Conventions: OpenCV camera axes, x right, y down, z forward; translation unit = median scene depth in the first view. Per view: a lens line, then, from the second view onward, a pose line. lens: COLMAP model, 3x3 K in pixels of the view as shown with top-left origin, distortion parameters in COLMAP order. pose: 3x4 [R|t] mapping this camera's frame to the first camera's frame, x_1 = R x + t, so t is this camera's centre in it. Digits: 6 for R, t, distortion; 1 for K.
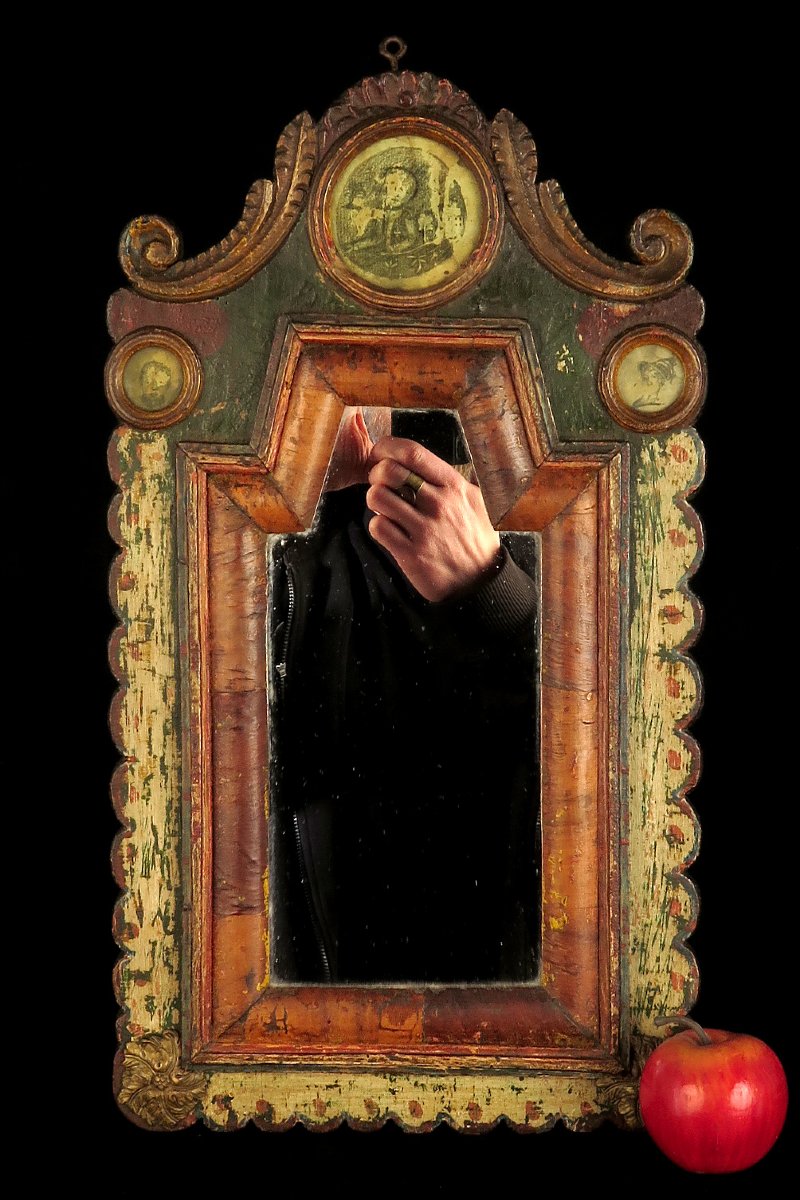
lens RADIAL K [[2384.7, 0, 405.2], [0, 2384.7, 633.8], [0, 0, 1]] dist [0.010133, 0.000000]
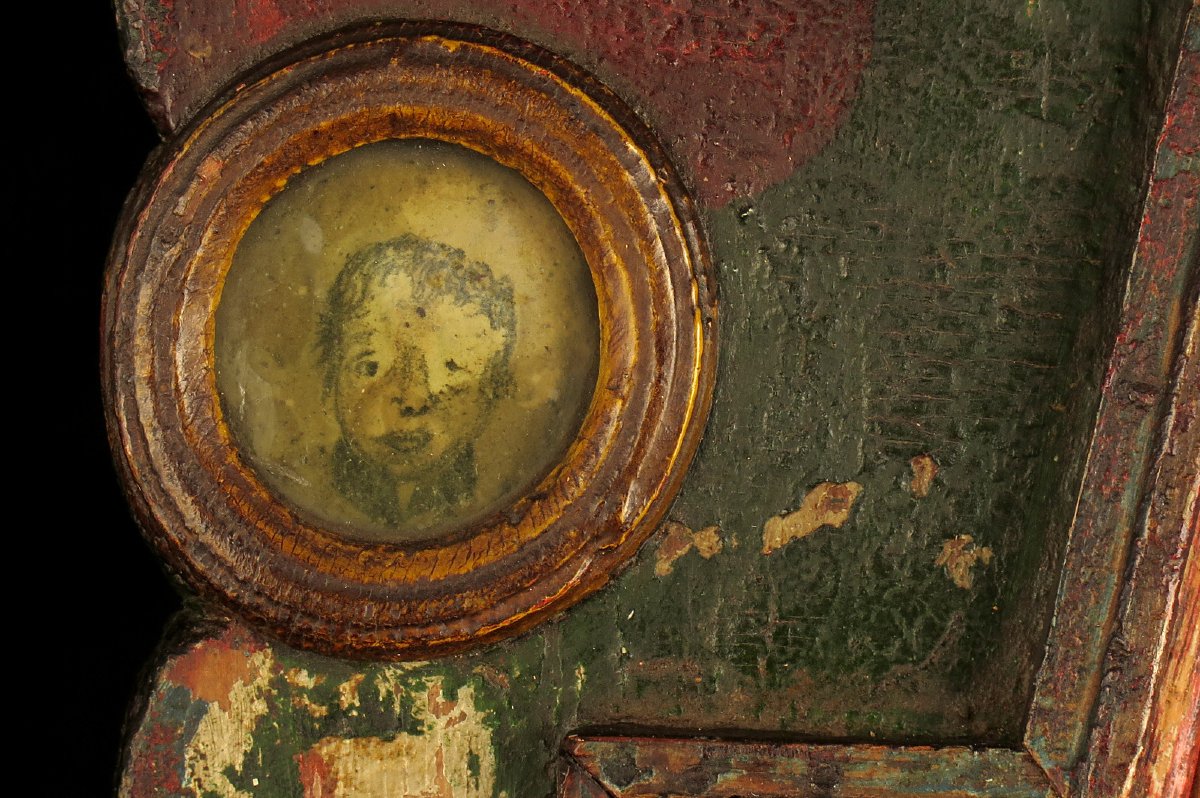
lens RADIAL K [[5149.8, 0, 599.5], [0, 5149.8, 400.8], [0, 0, 1]] dist [-0.170720, 0.000000]
pose [[0.998970, -0.009868, 0.044287, -0.108051], [0.013744, 0.996017, -0.088094, -0.072104], [-0.043241, 0.088612, 0.995127, 0.652033]]
